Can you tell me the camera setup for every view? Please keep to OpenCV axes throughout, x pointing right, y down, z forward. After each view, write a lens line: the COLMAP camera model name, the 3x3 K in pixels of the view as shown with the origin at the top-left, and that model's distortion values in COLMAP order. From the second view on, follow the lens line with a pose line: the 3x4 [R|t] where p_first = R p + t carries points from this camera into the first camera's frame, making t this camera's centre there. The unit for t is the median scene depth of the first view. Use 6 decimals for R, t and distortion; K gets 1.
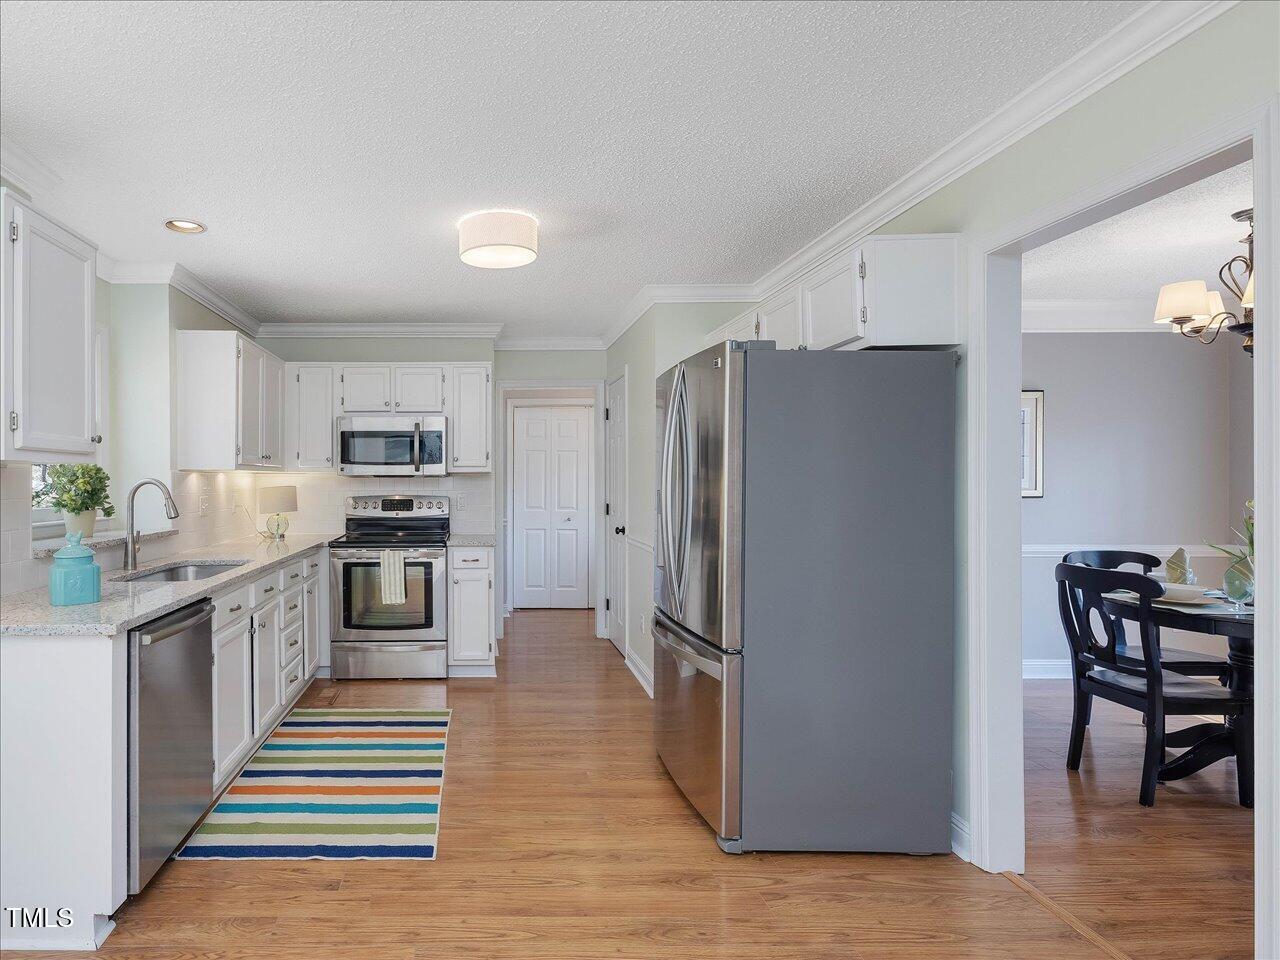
lens RADIAL K [[728.5, 0, 640.0], [0, 728.5, 480.0], [0, 0, 1]] dist [0.003968, 0.001307]
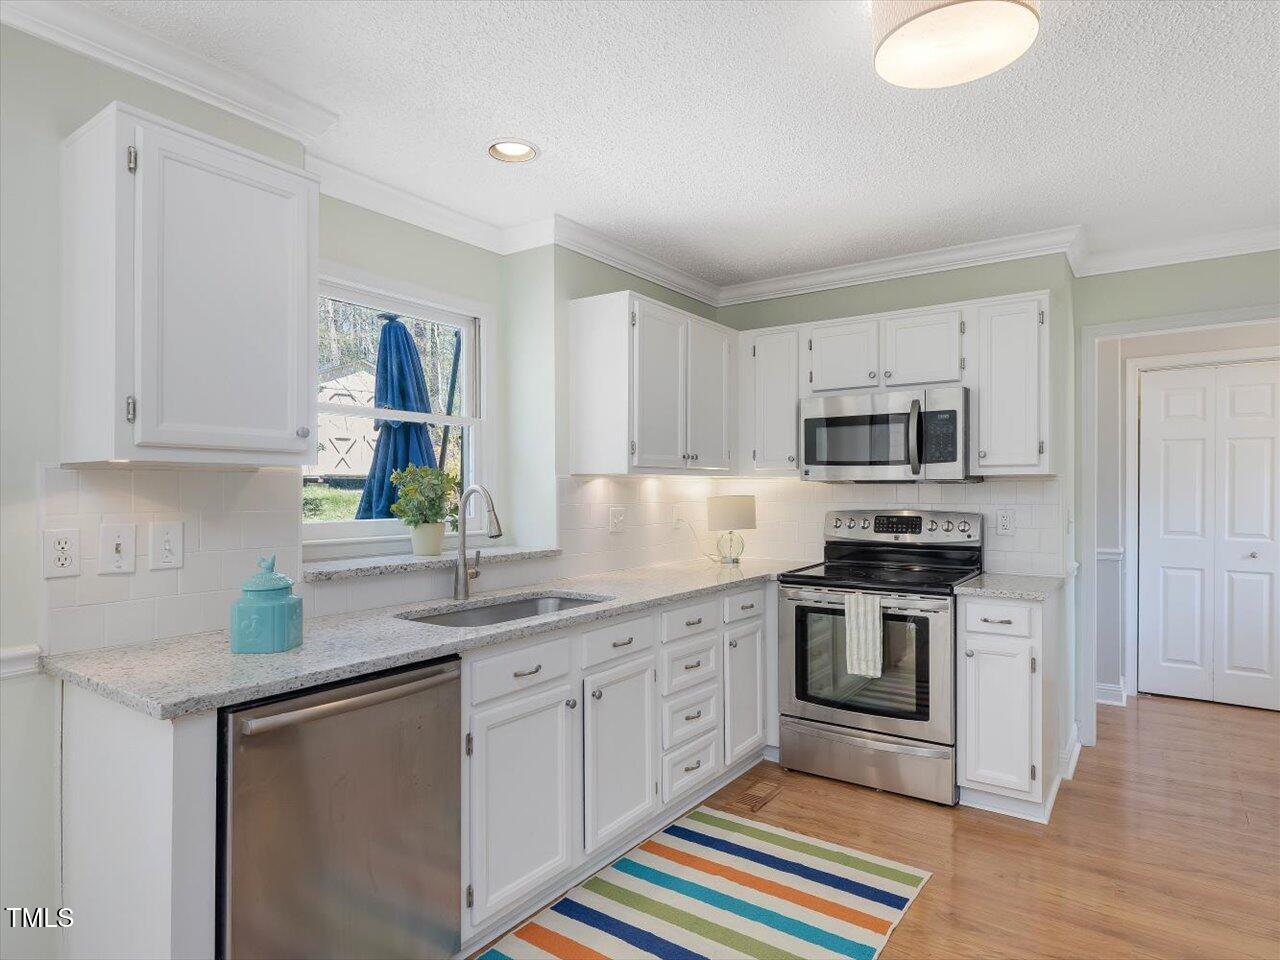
lens RADIAL K [[826.0, 0, 604.4], [0, 826.0, 489.3], [0, 0, 1]] dist [-0.007537, -0.001695]
pose [[0.689303, 0.002888, -0.724467, 0.038701], [-0.001177, 0.999995, 0.002866, -0.000199], [0.724472, -0.001123, 0.689303, 0.303597]]
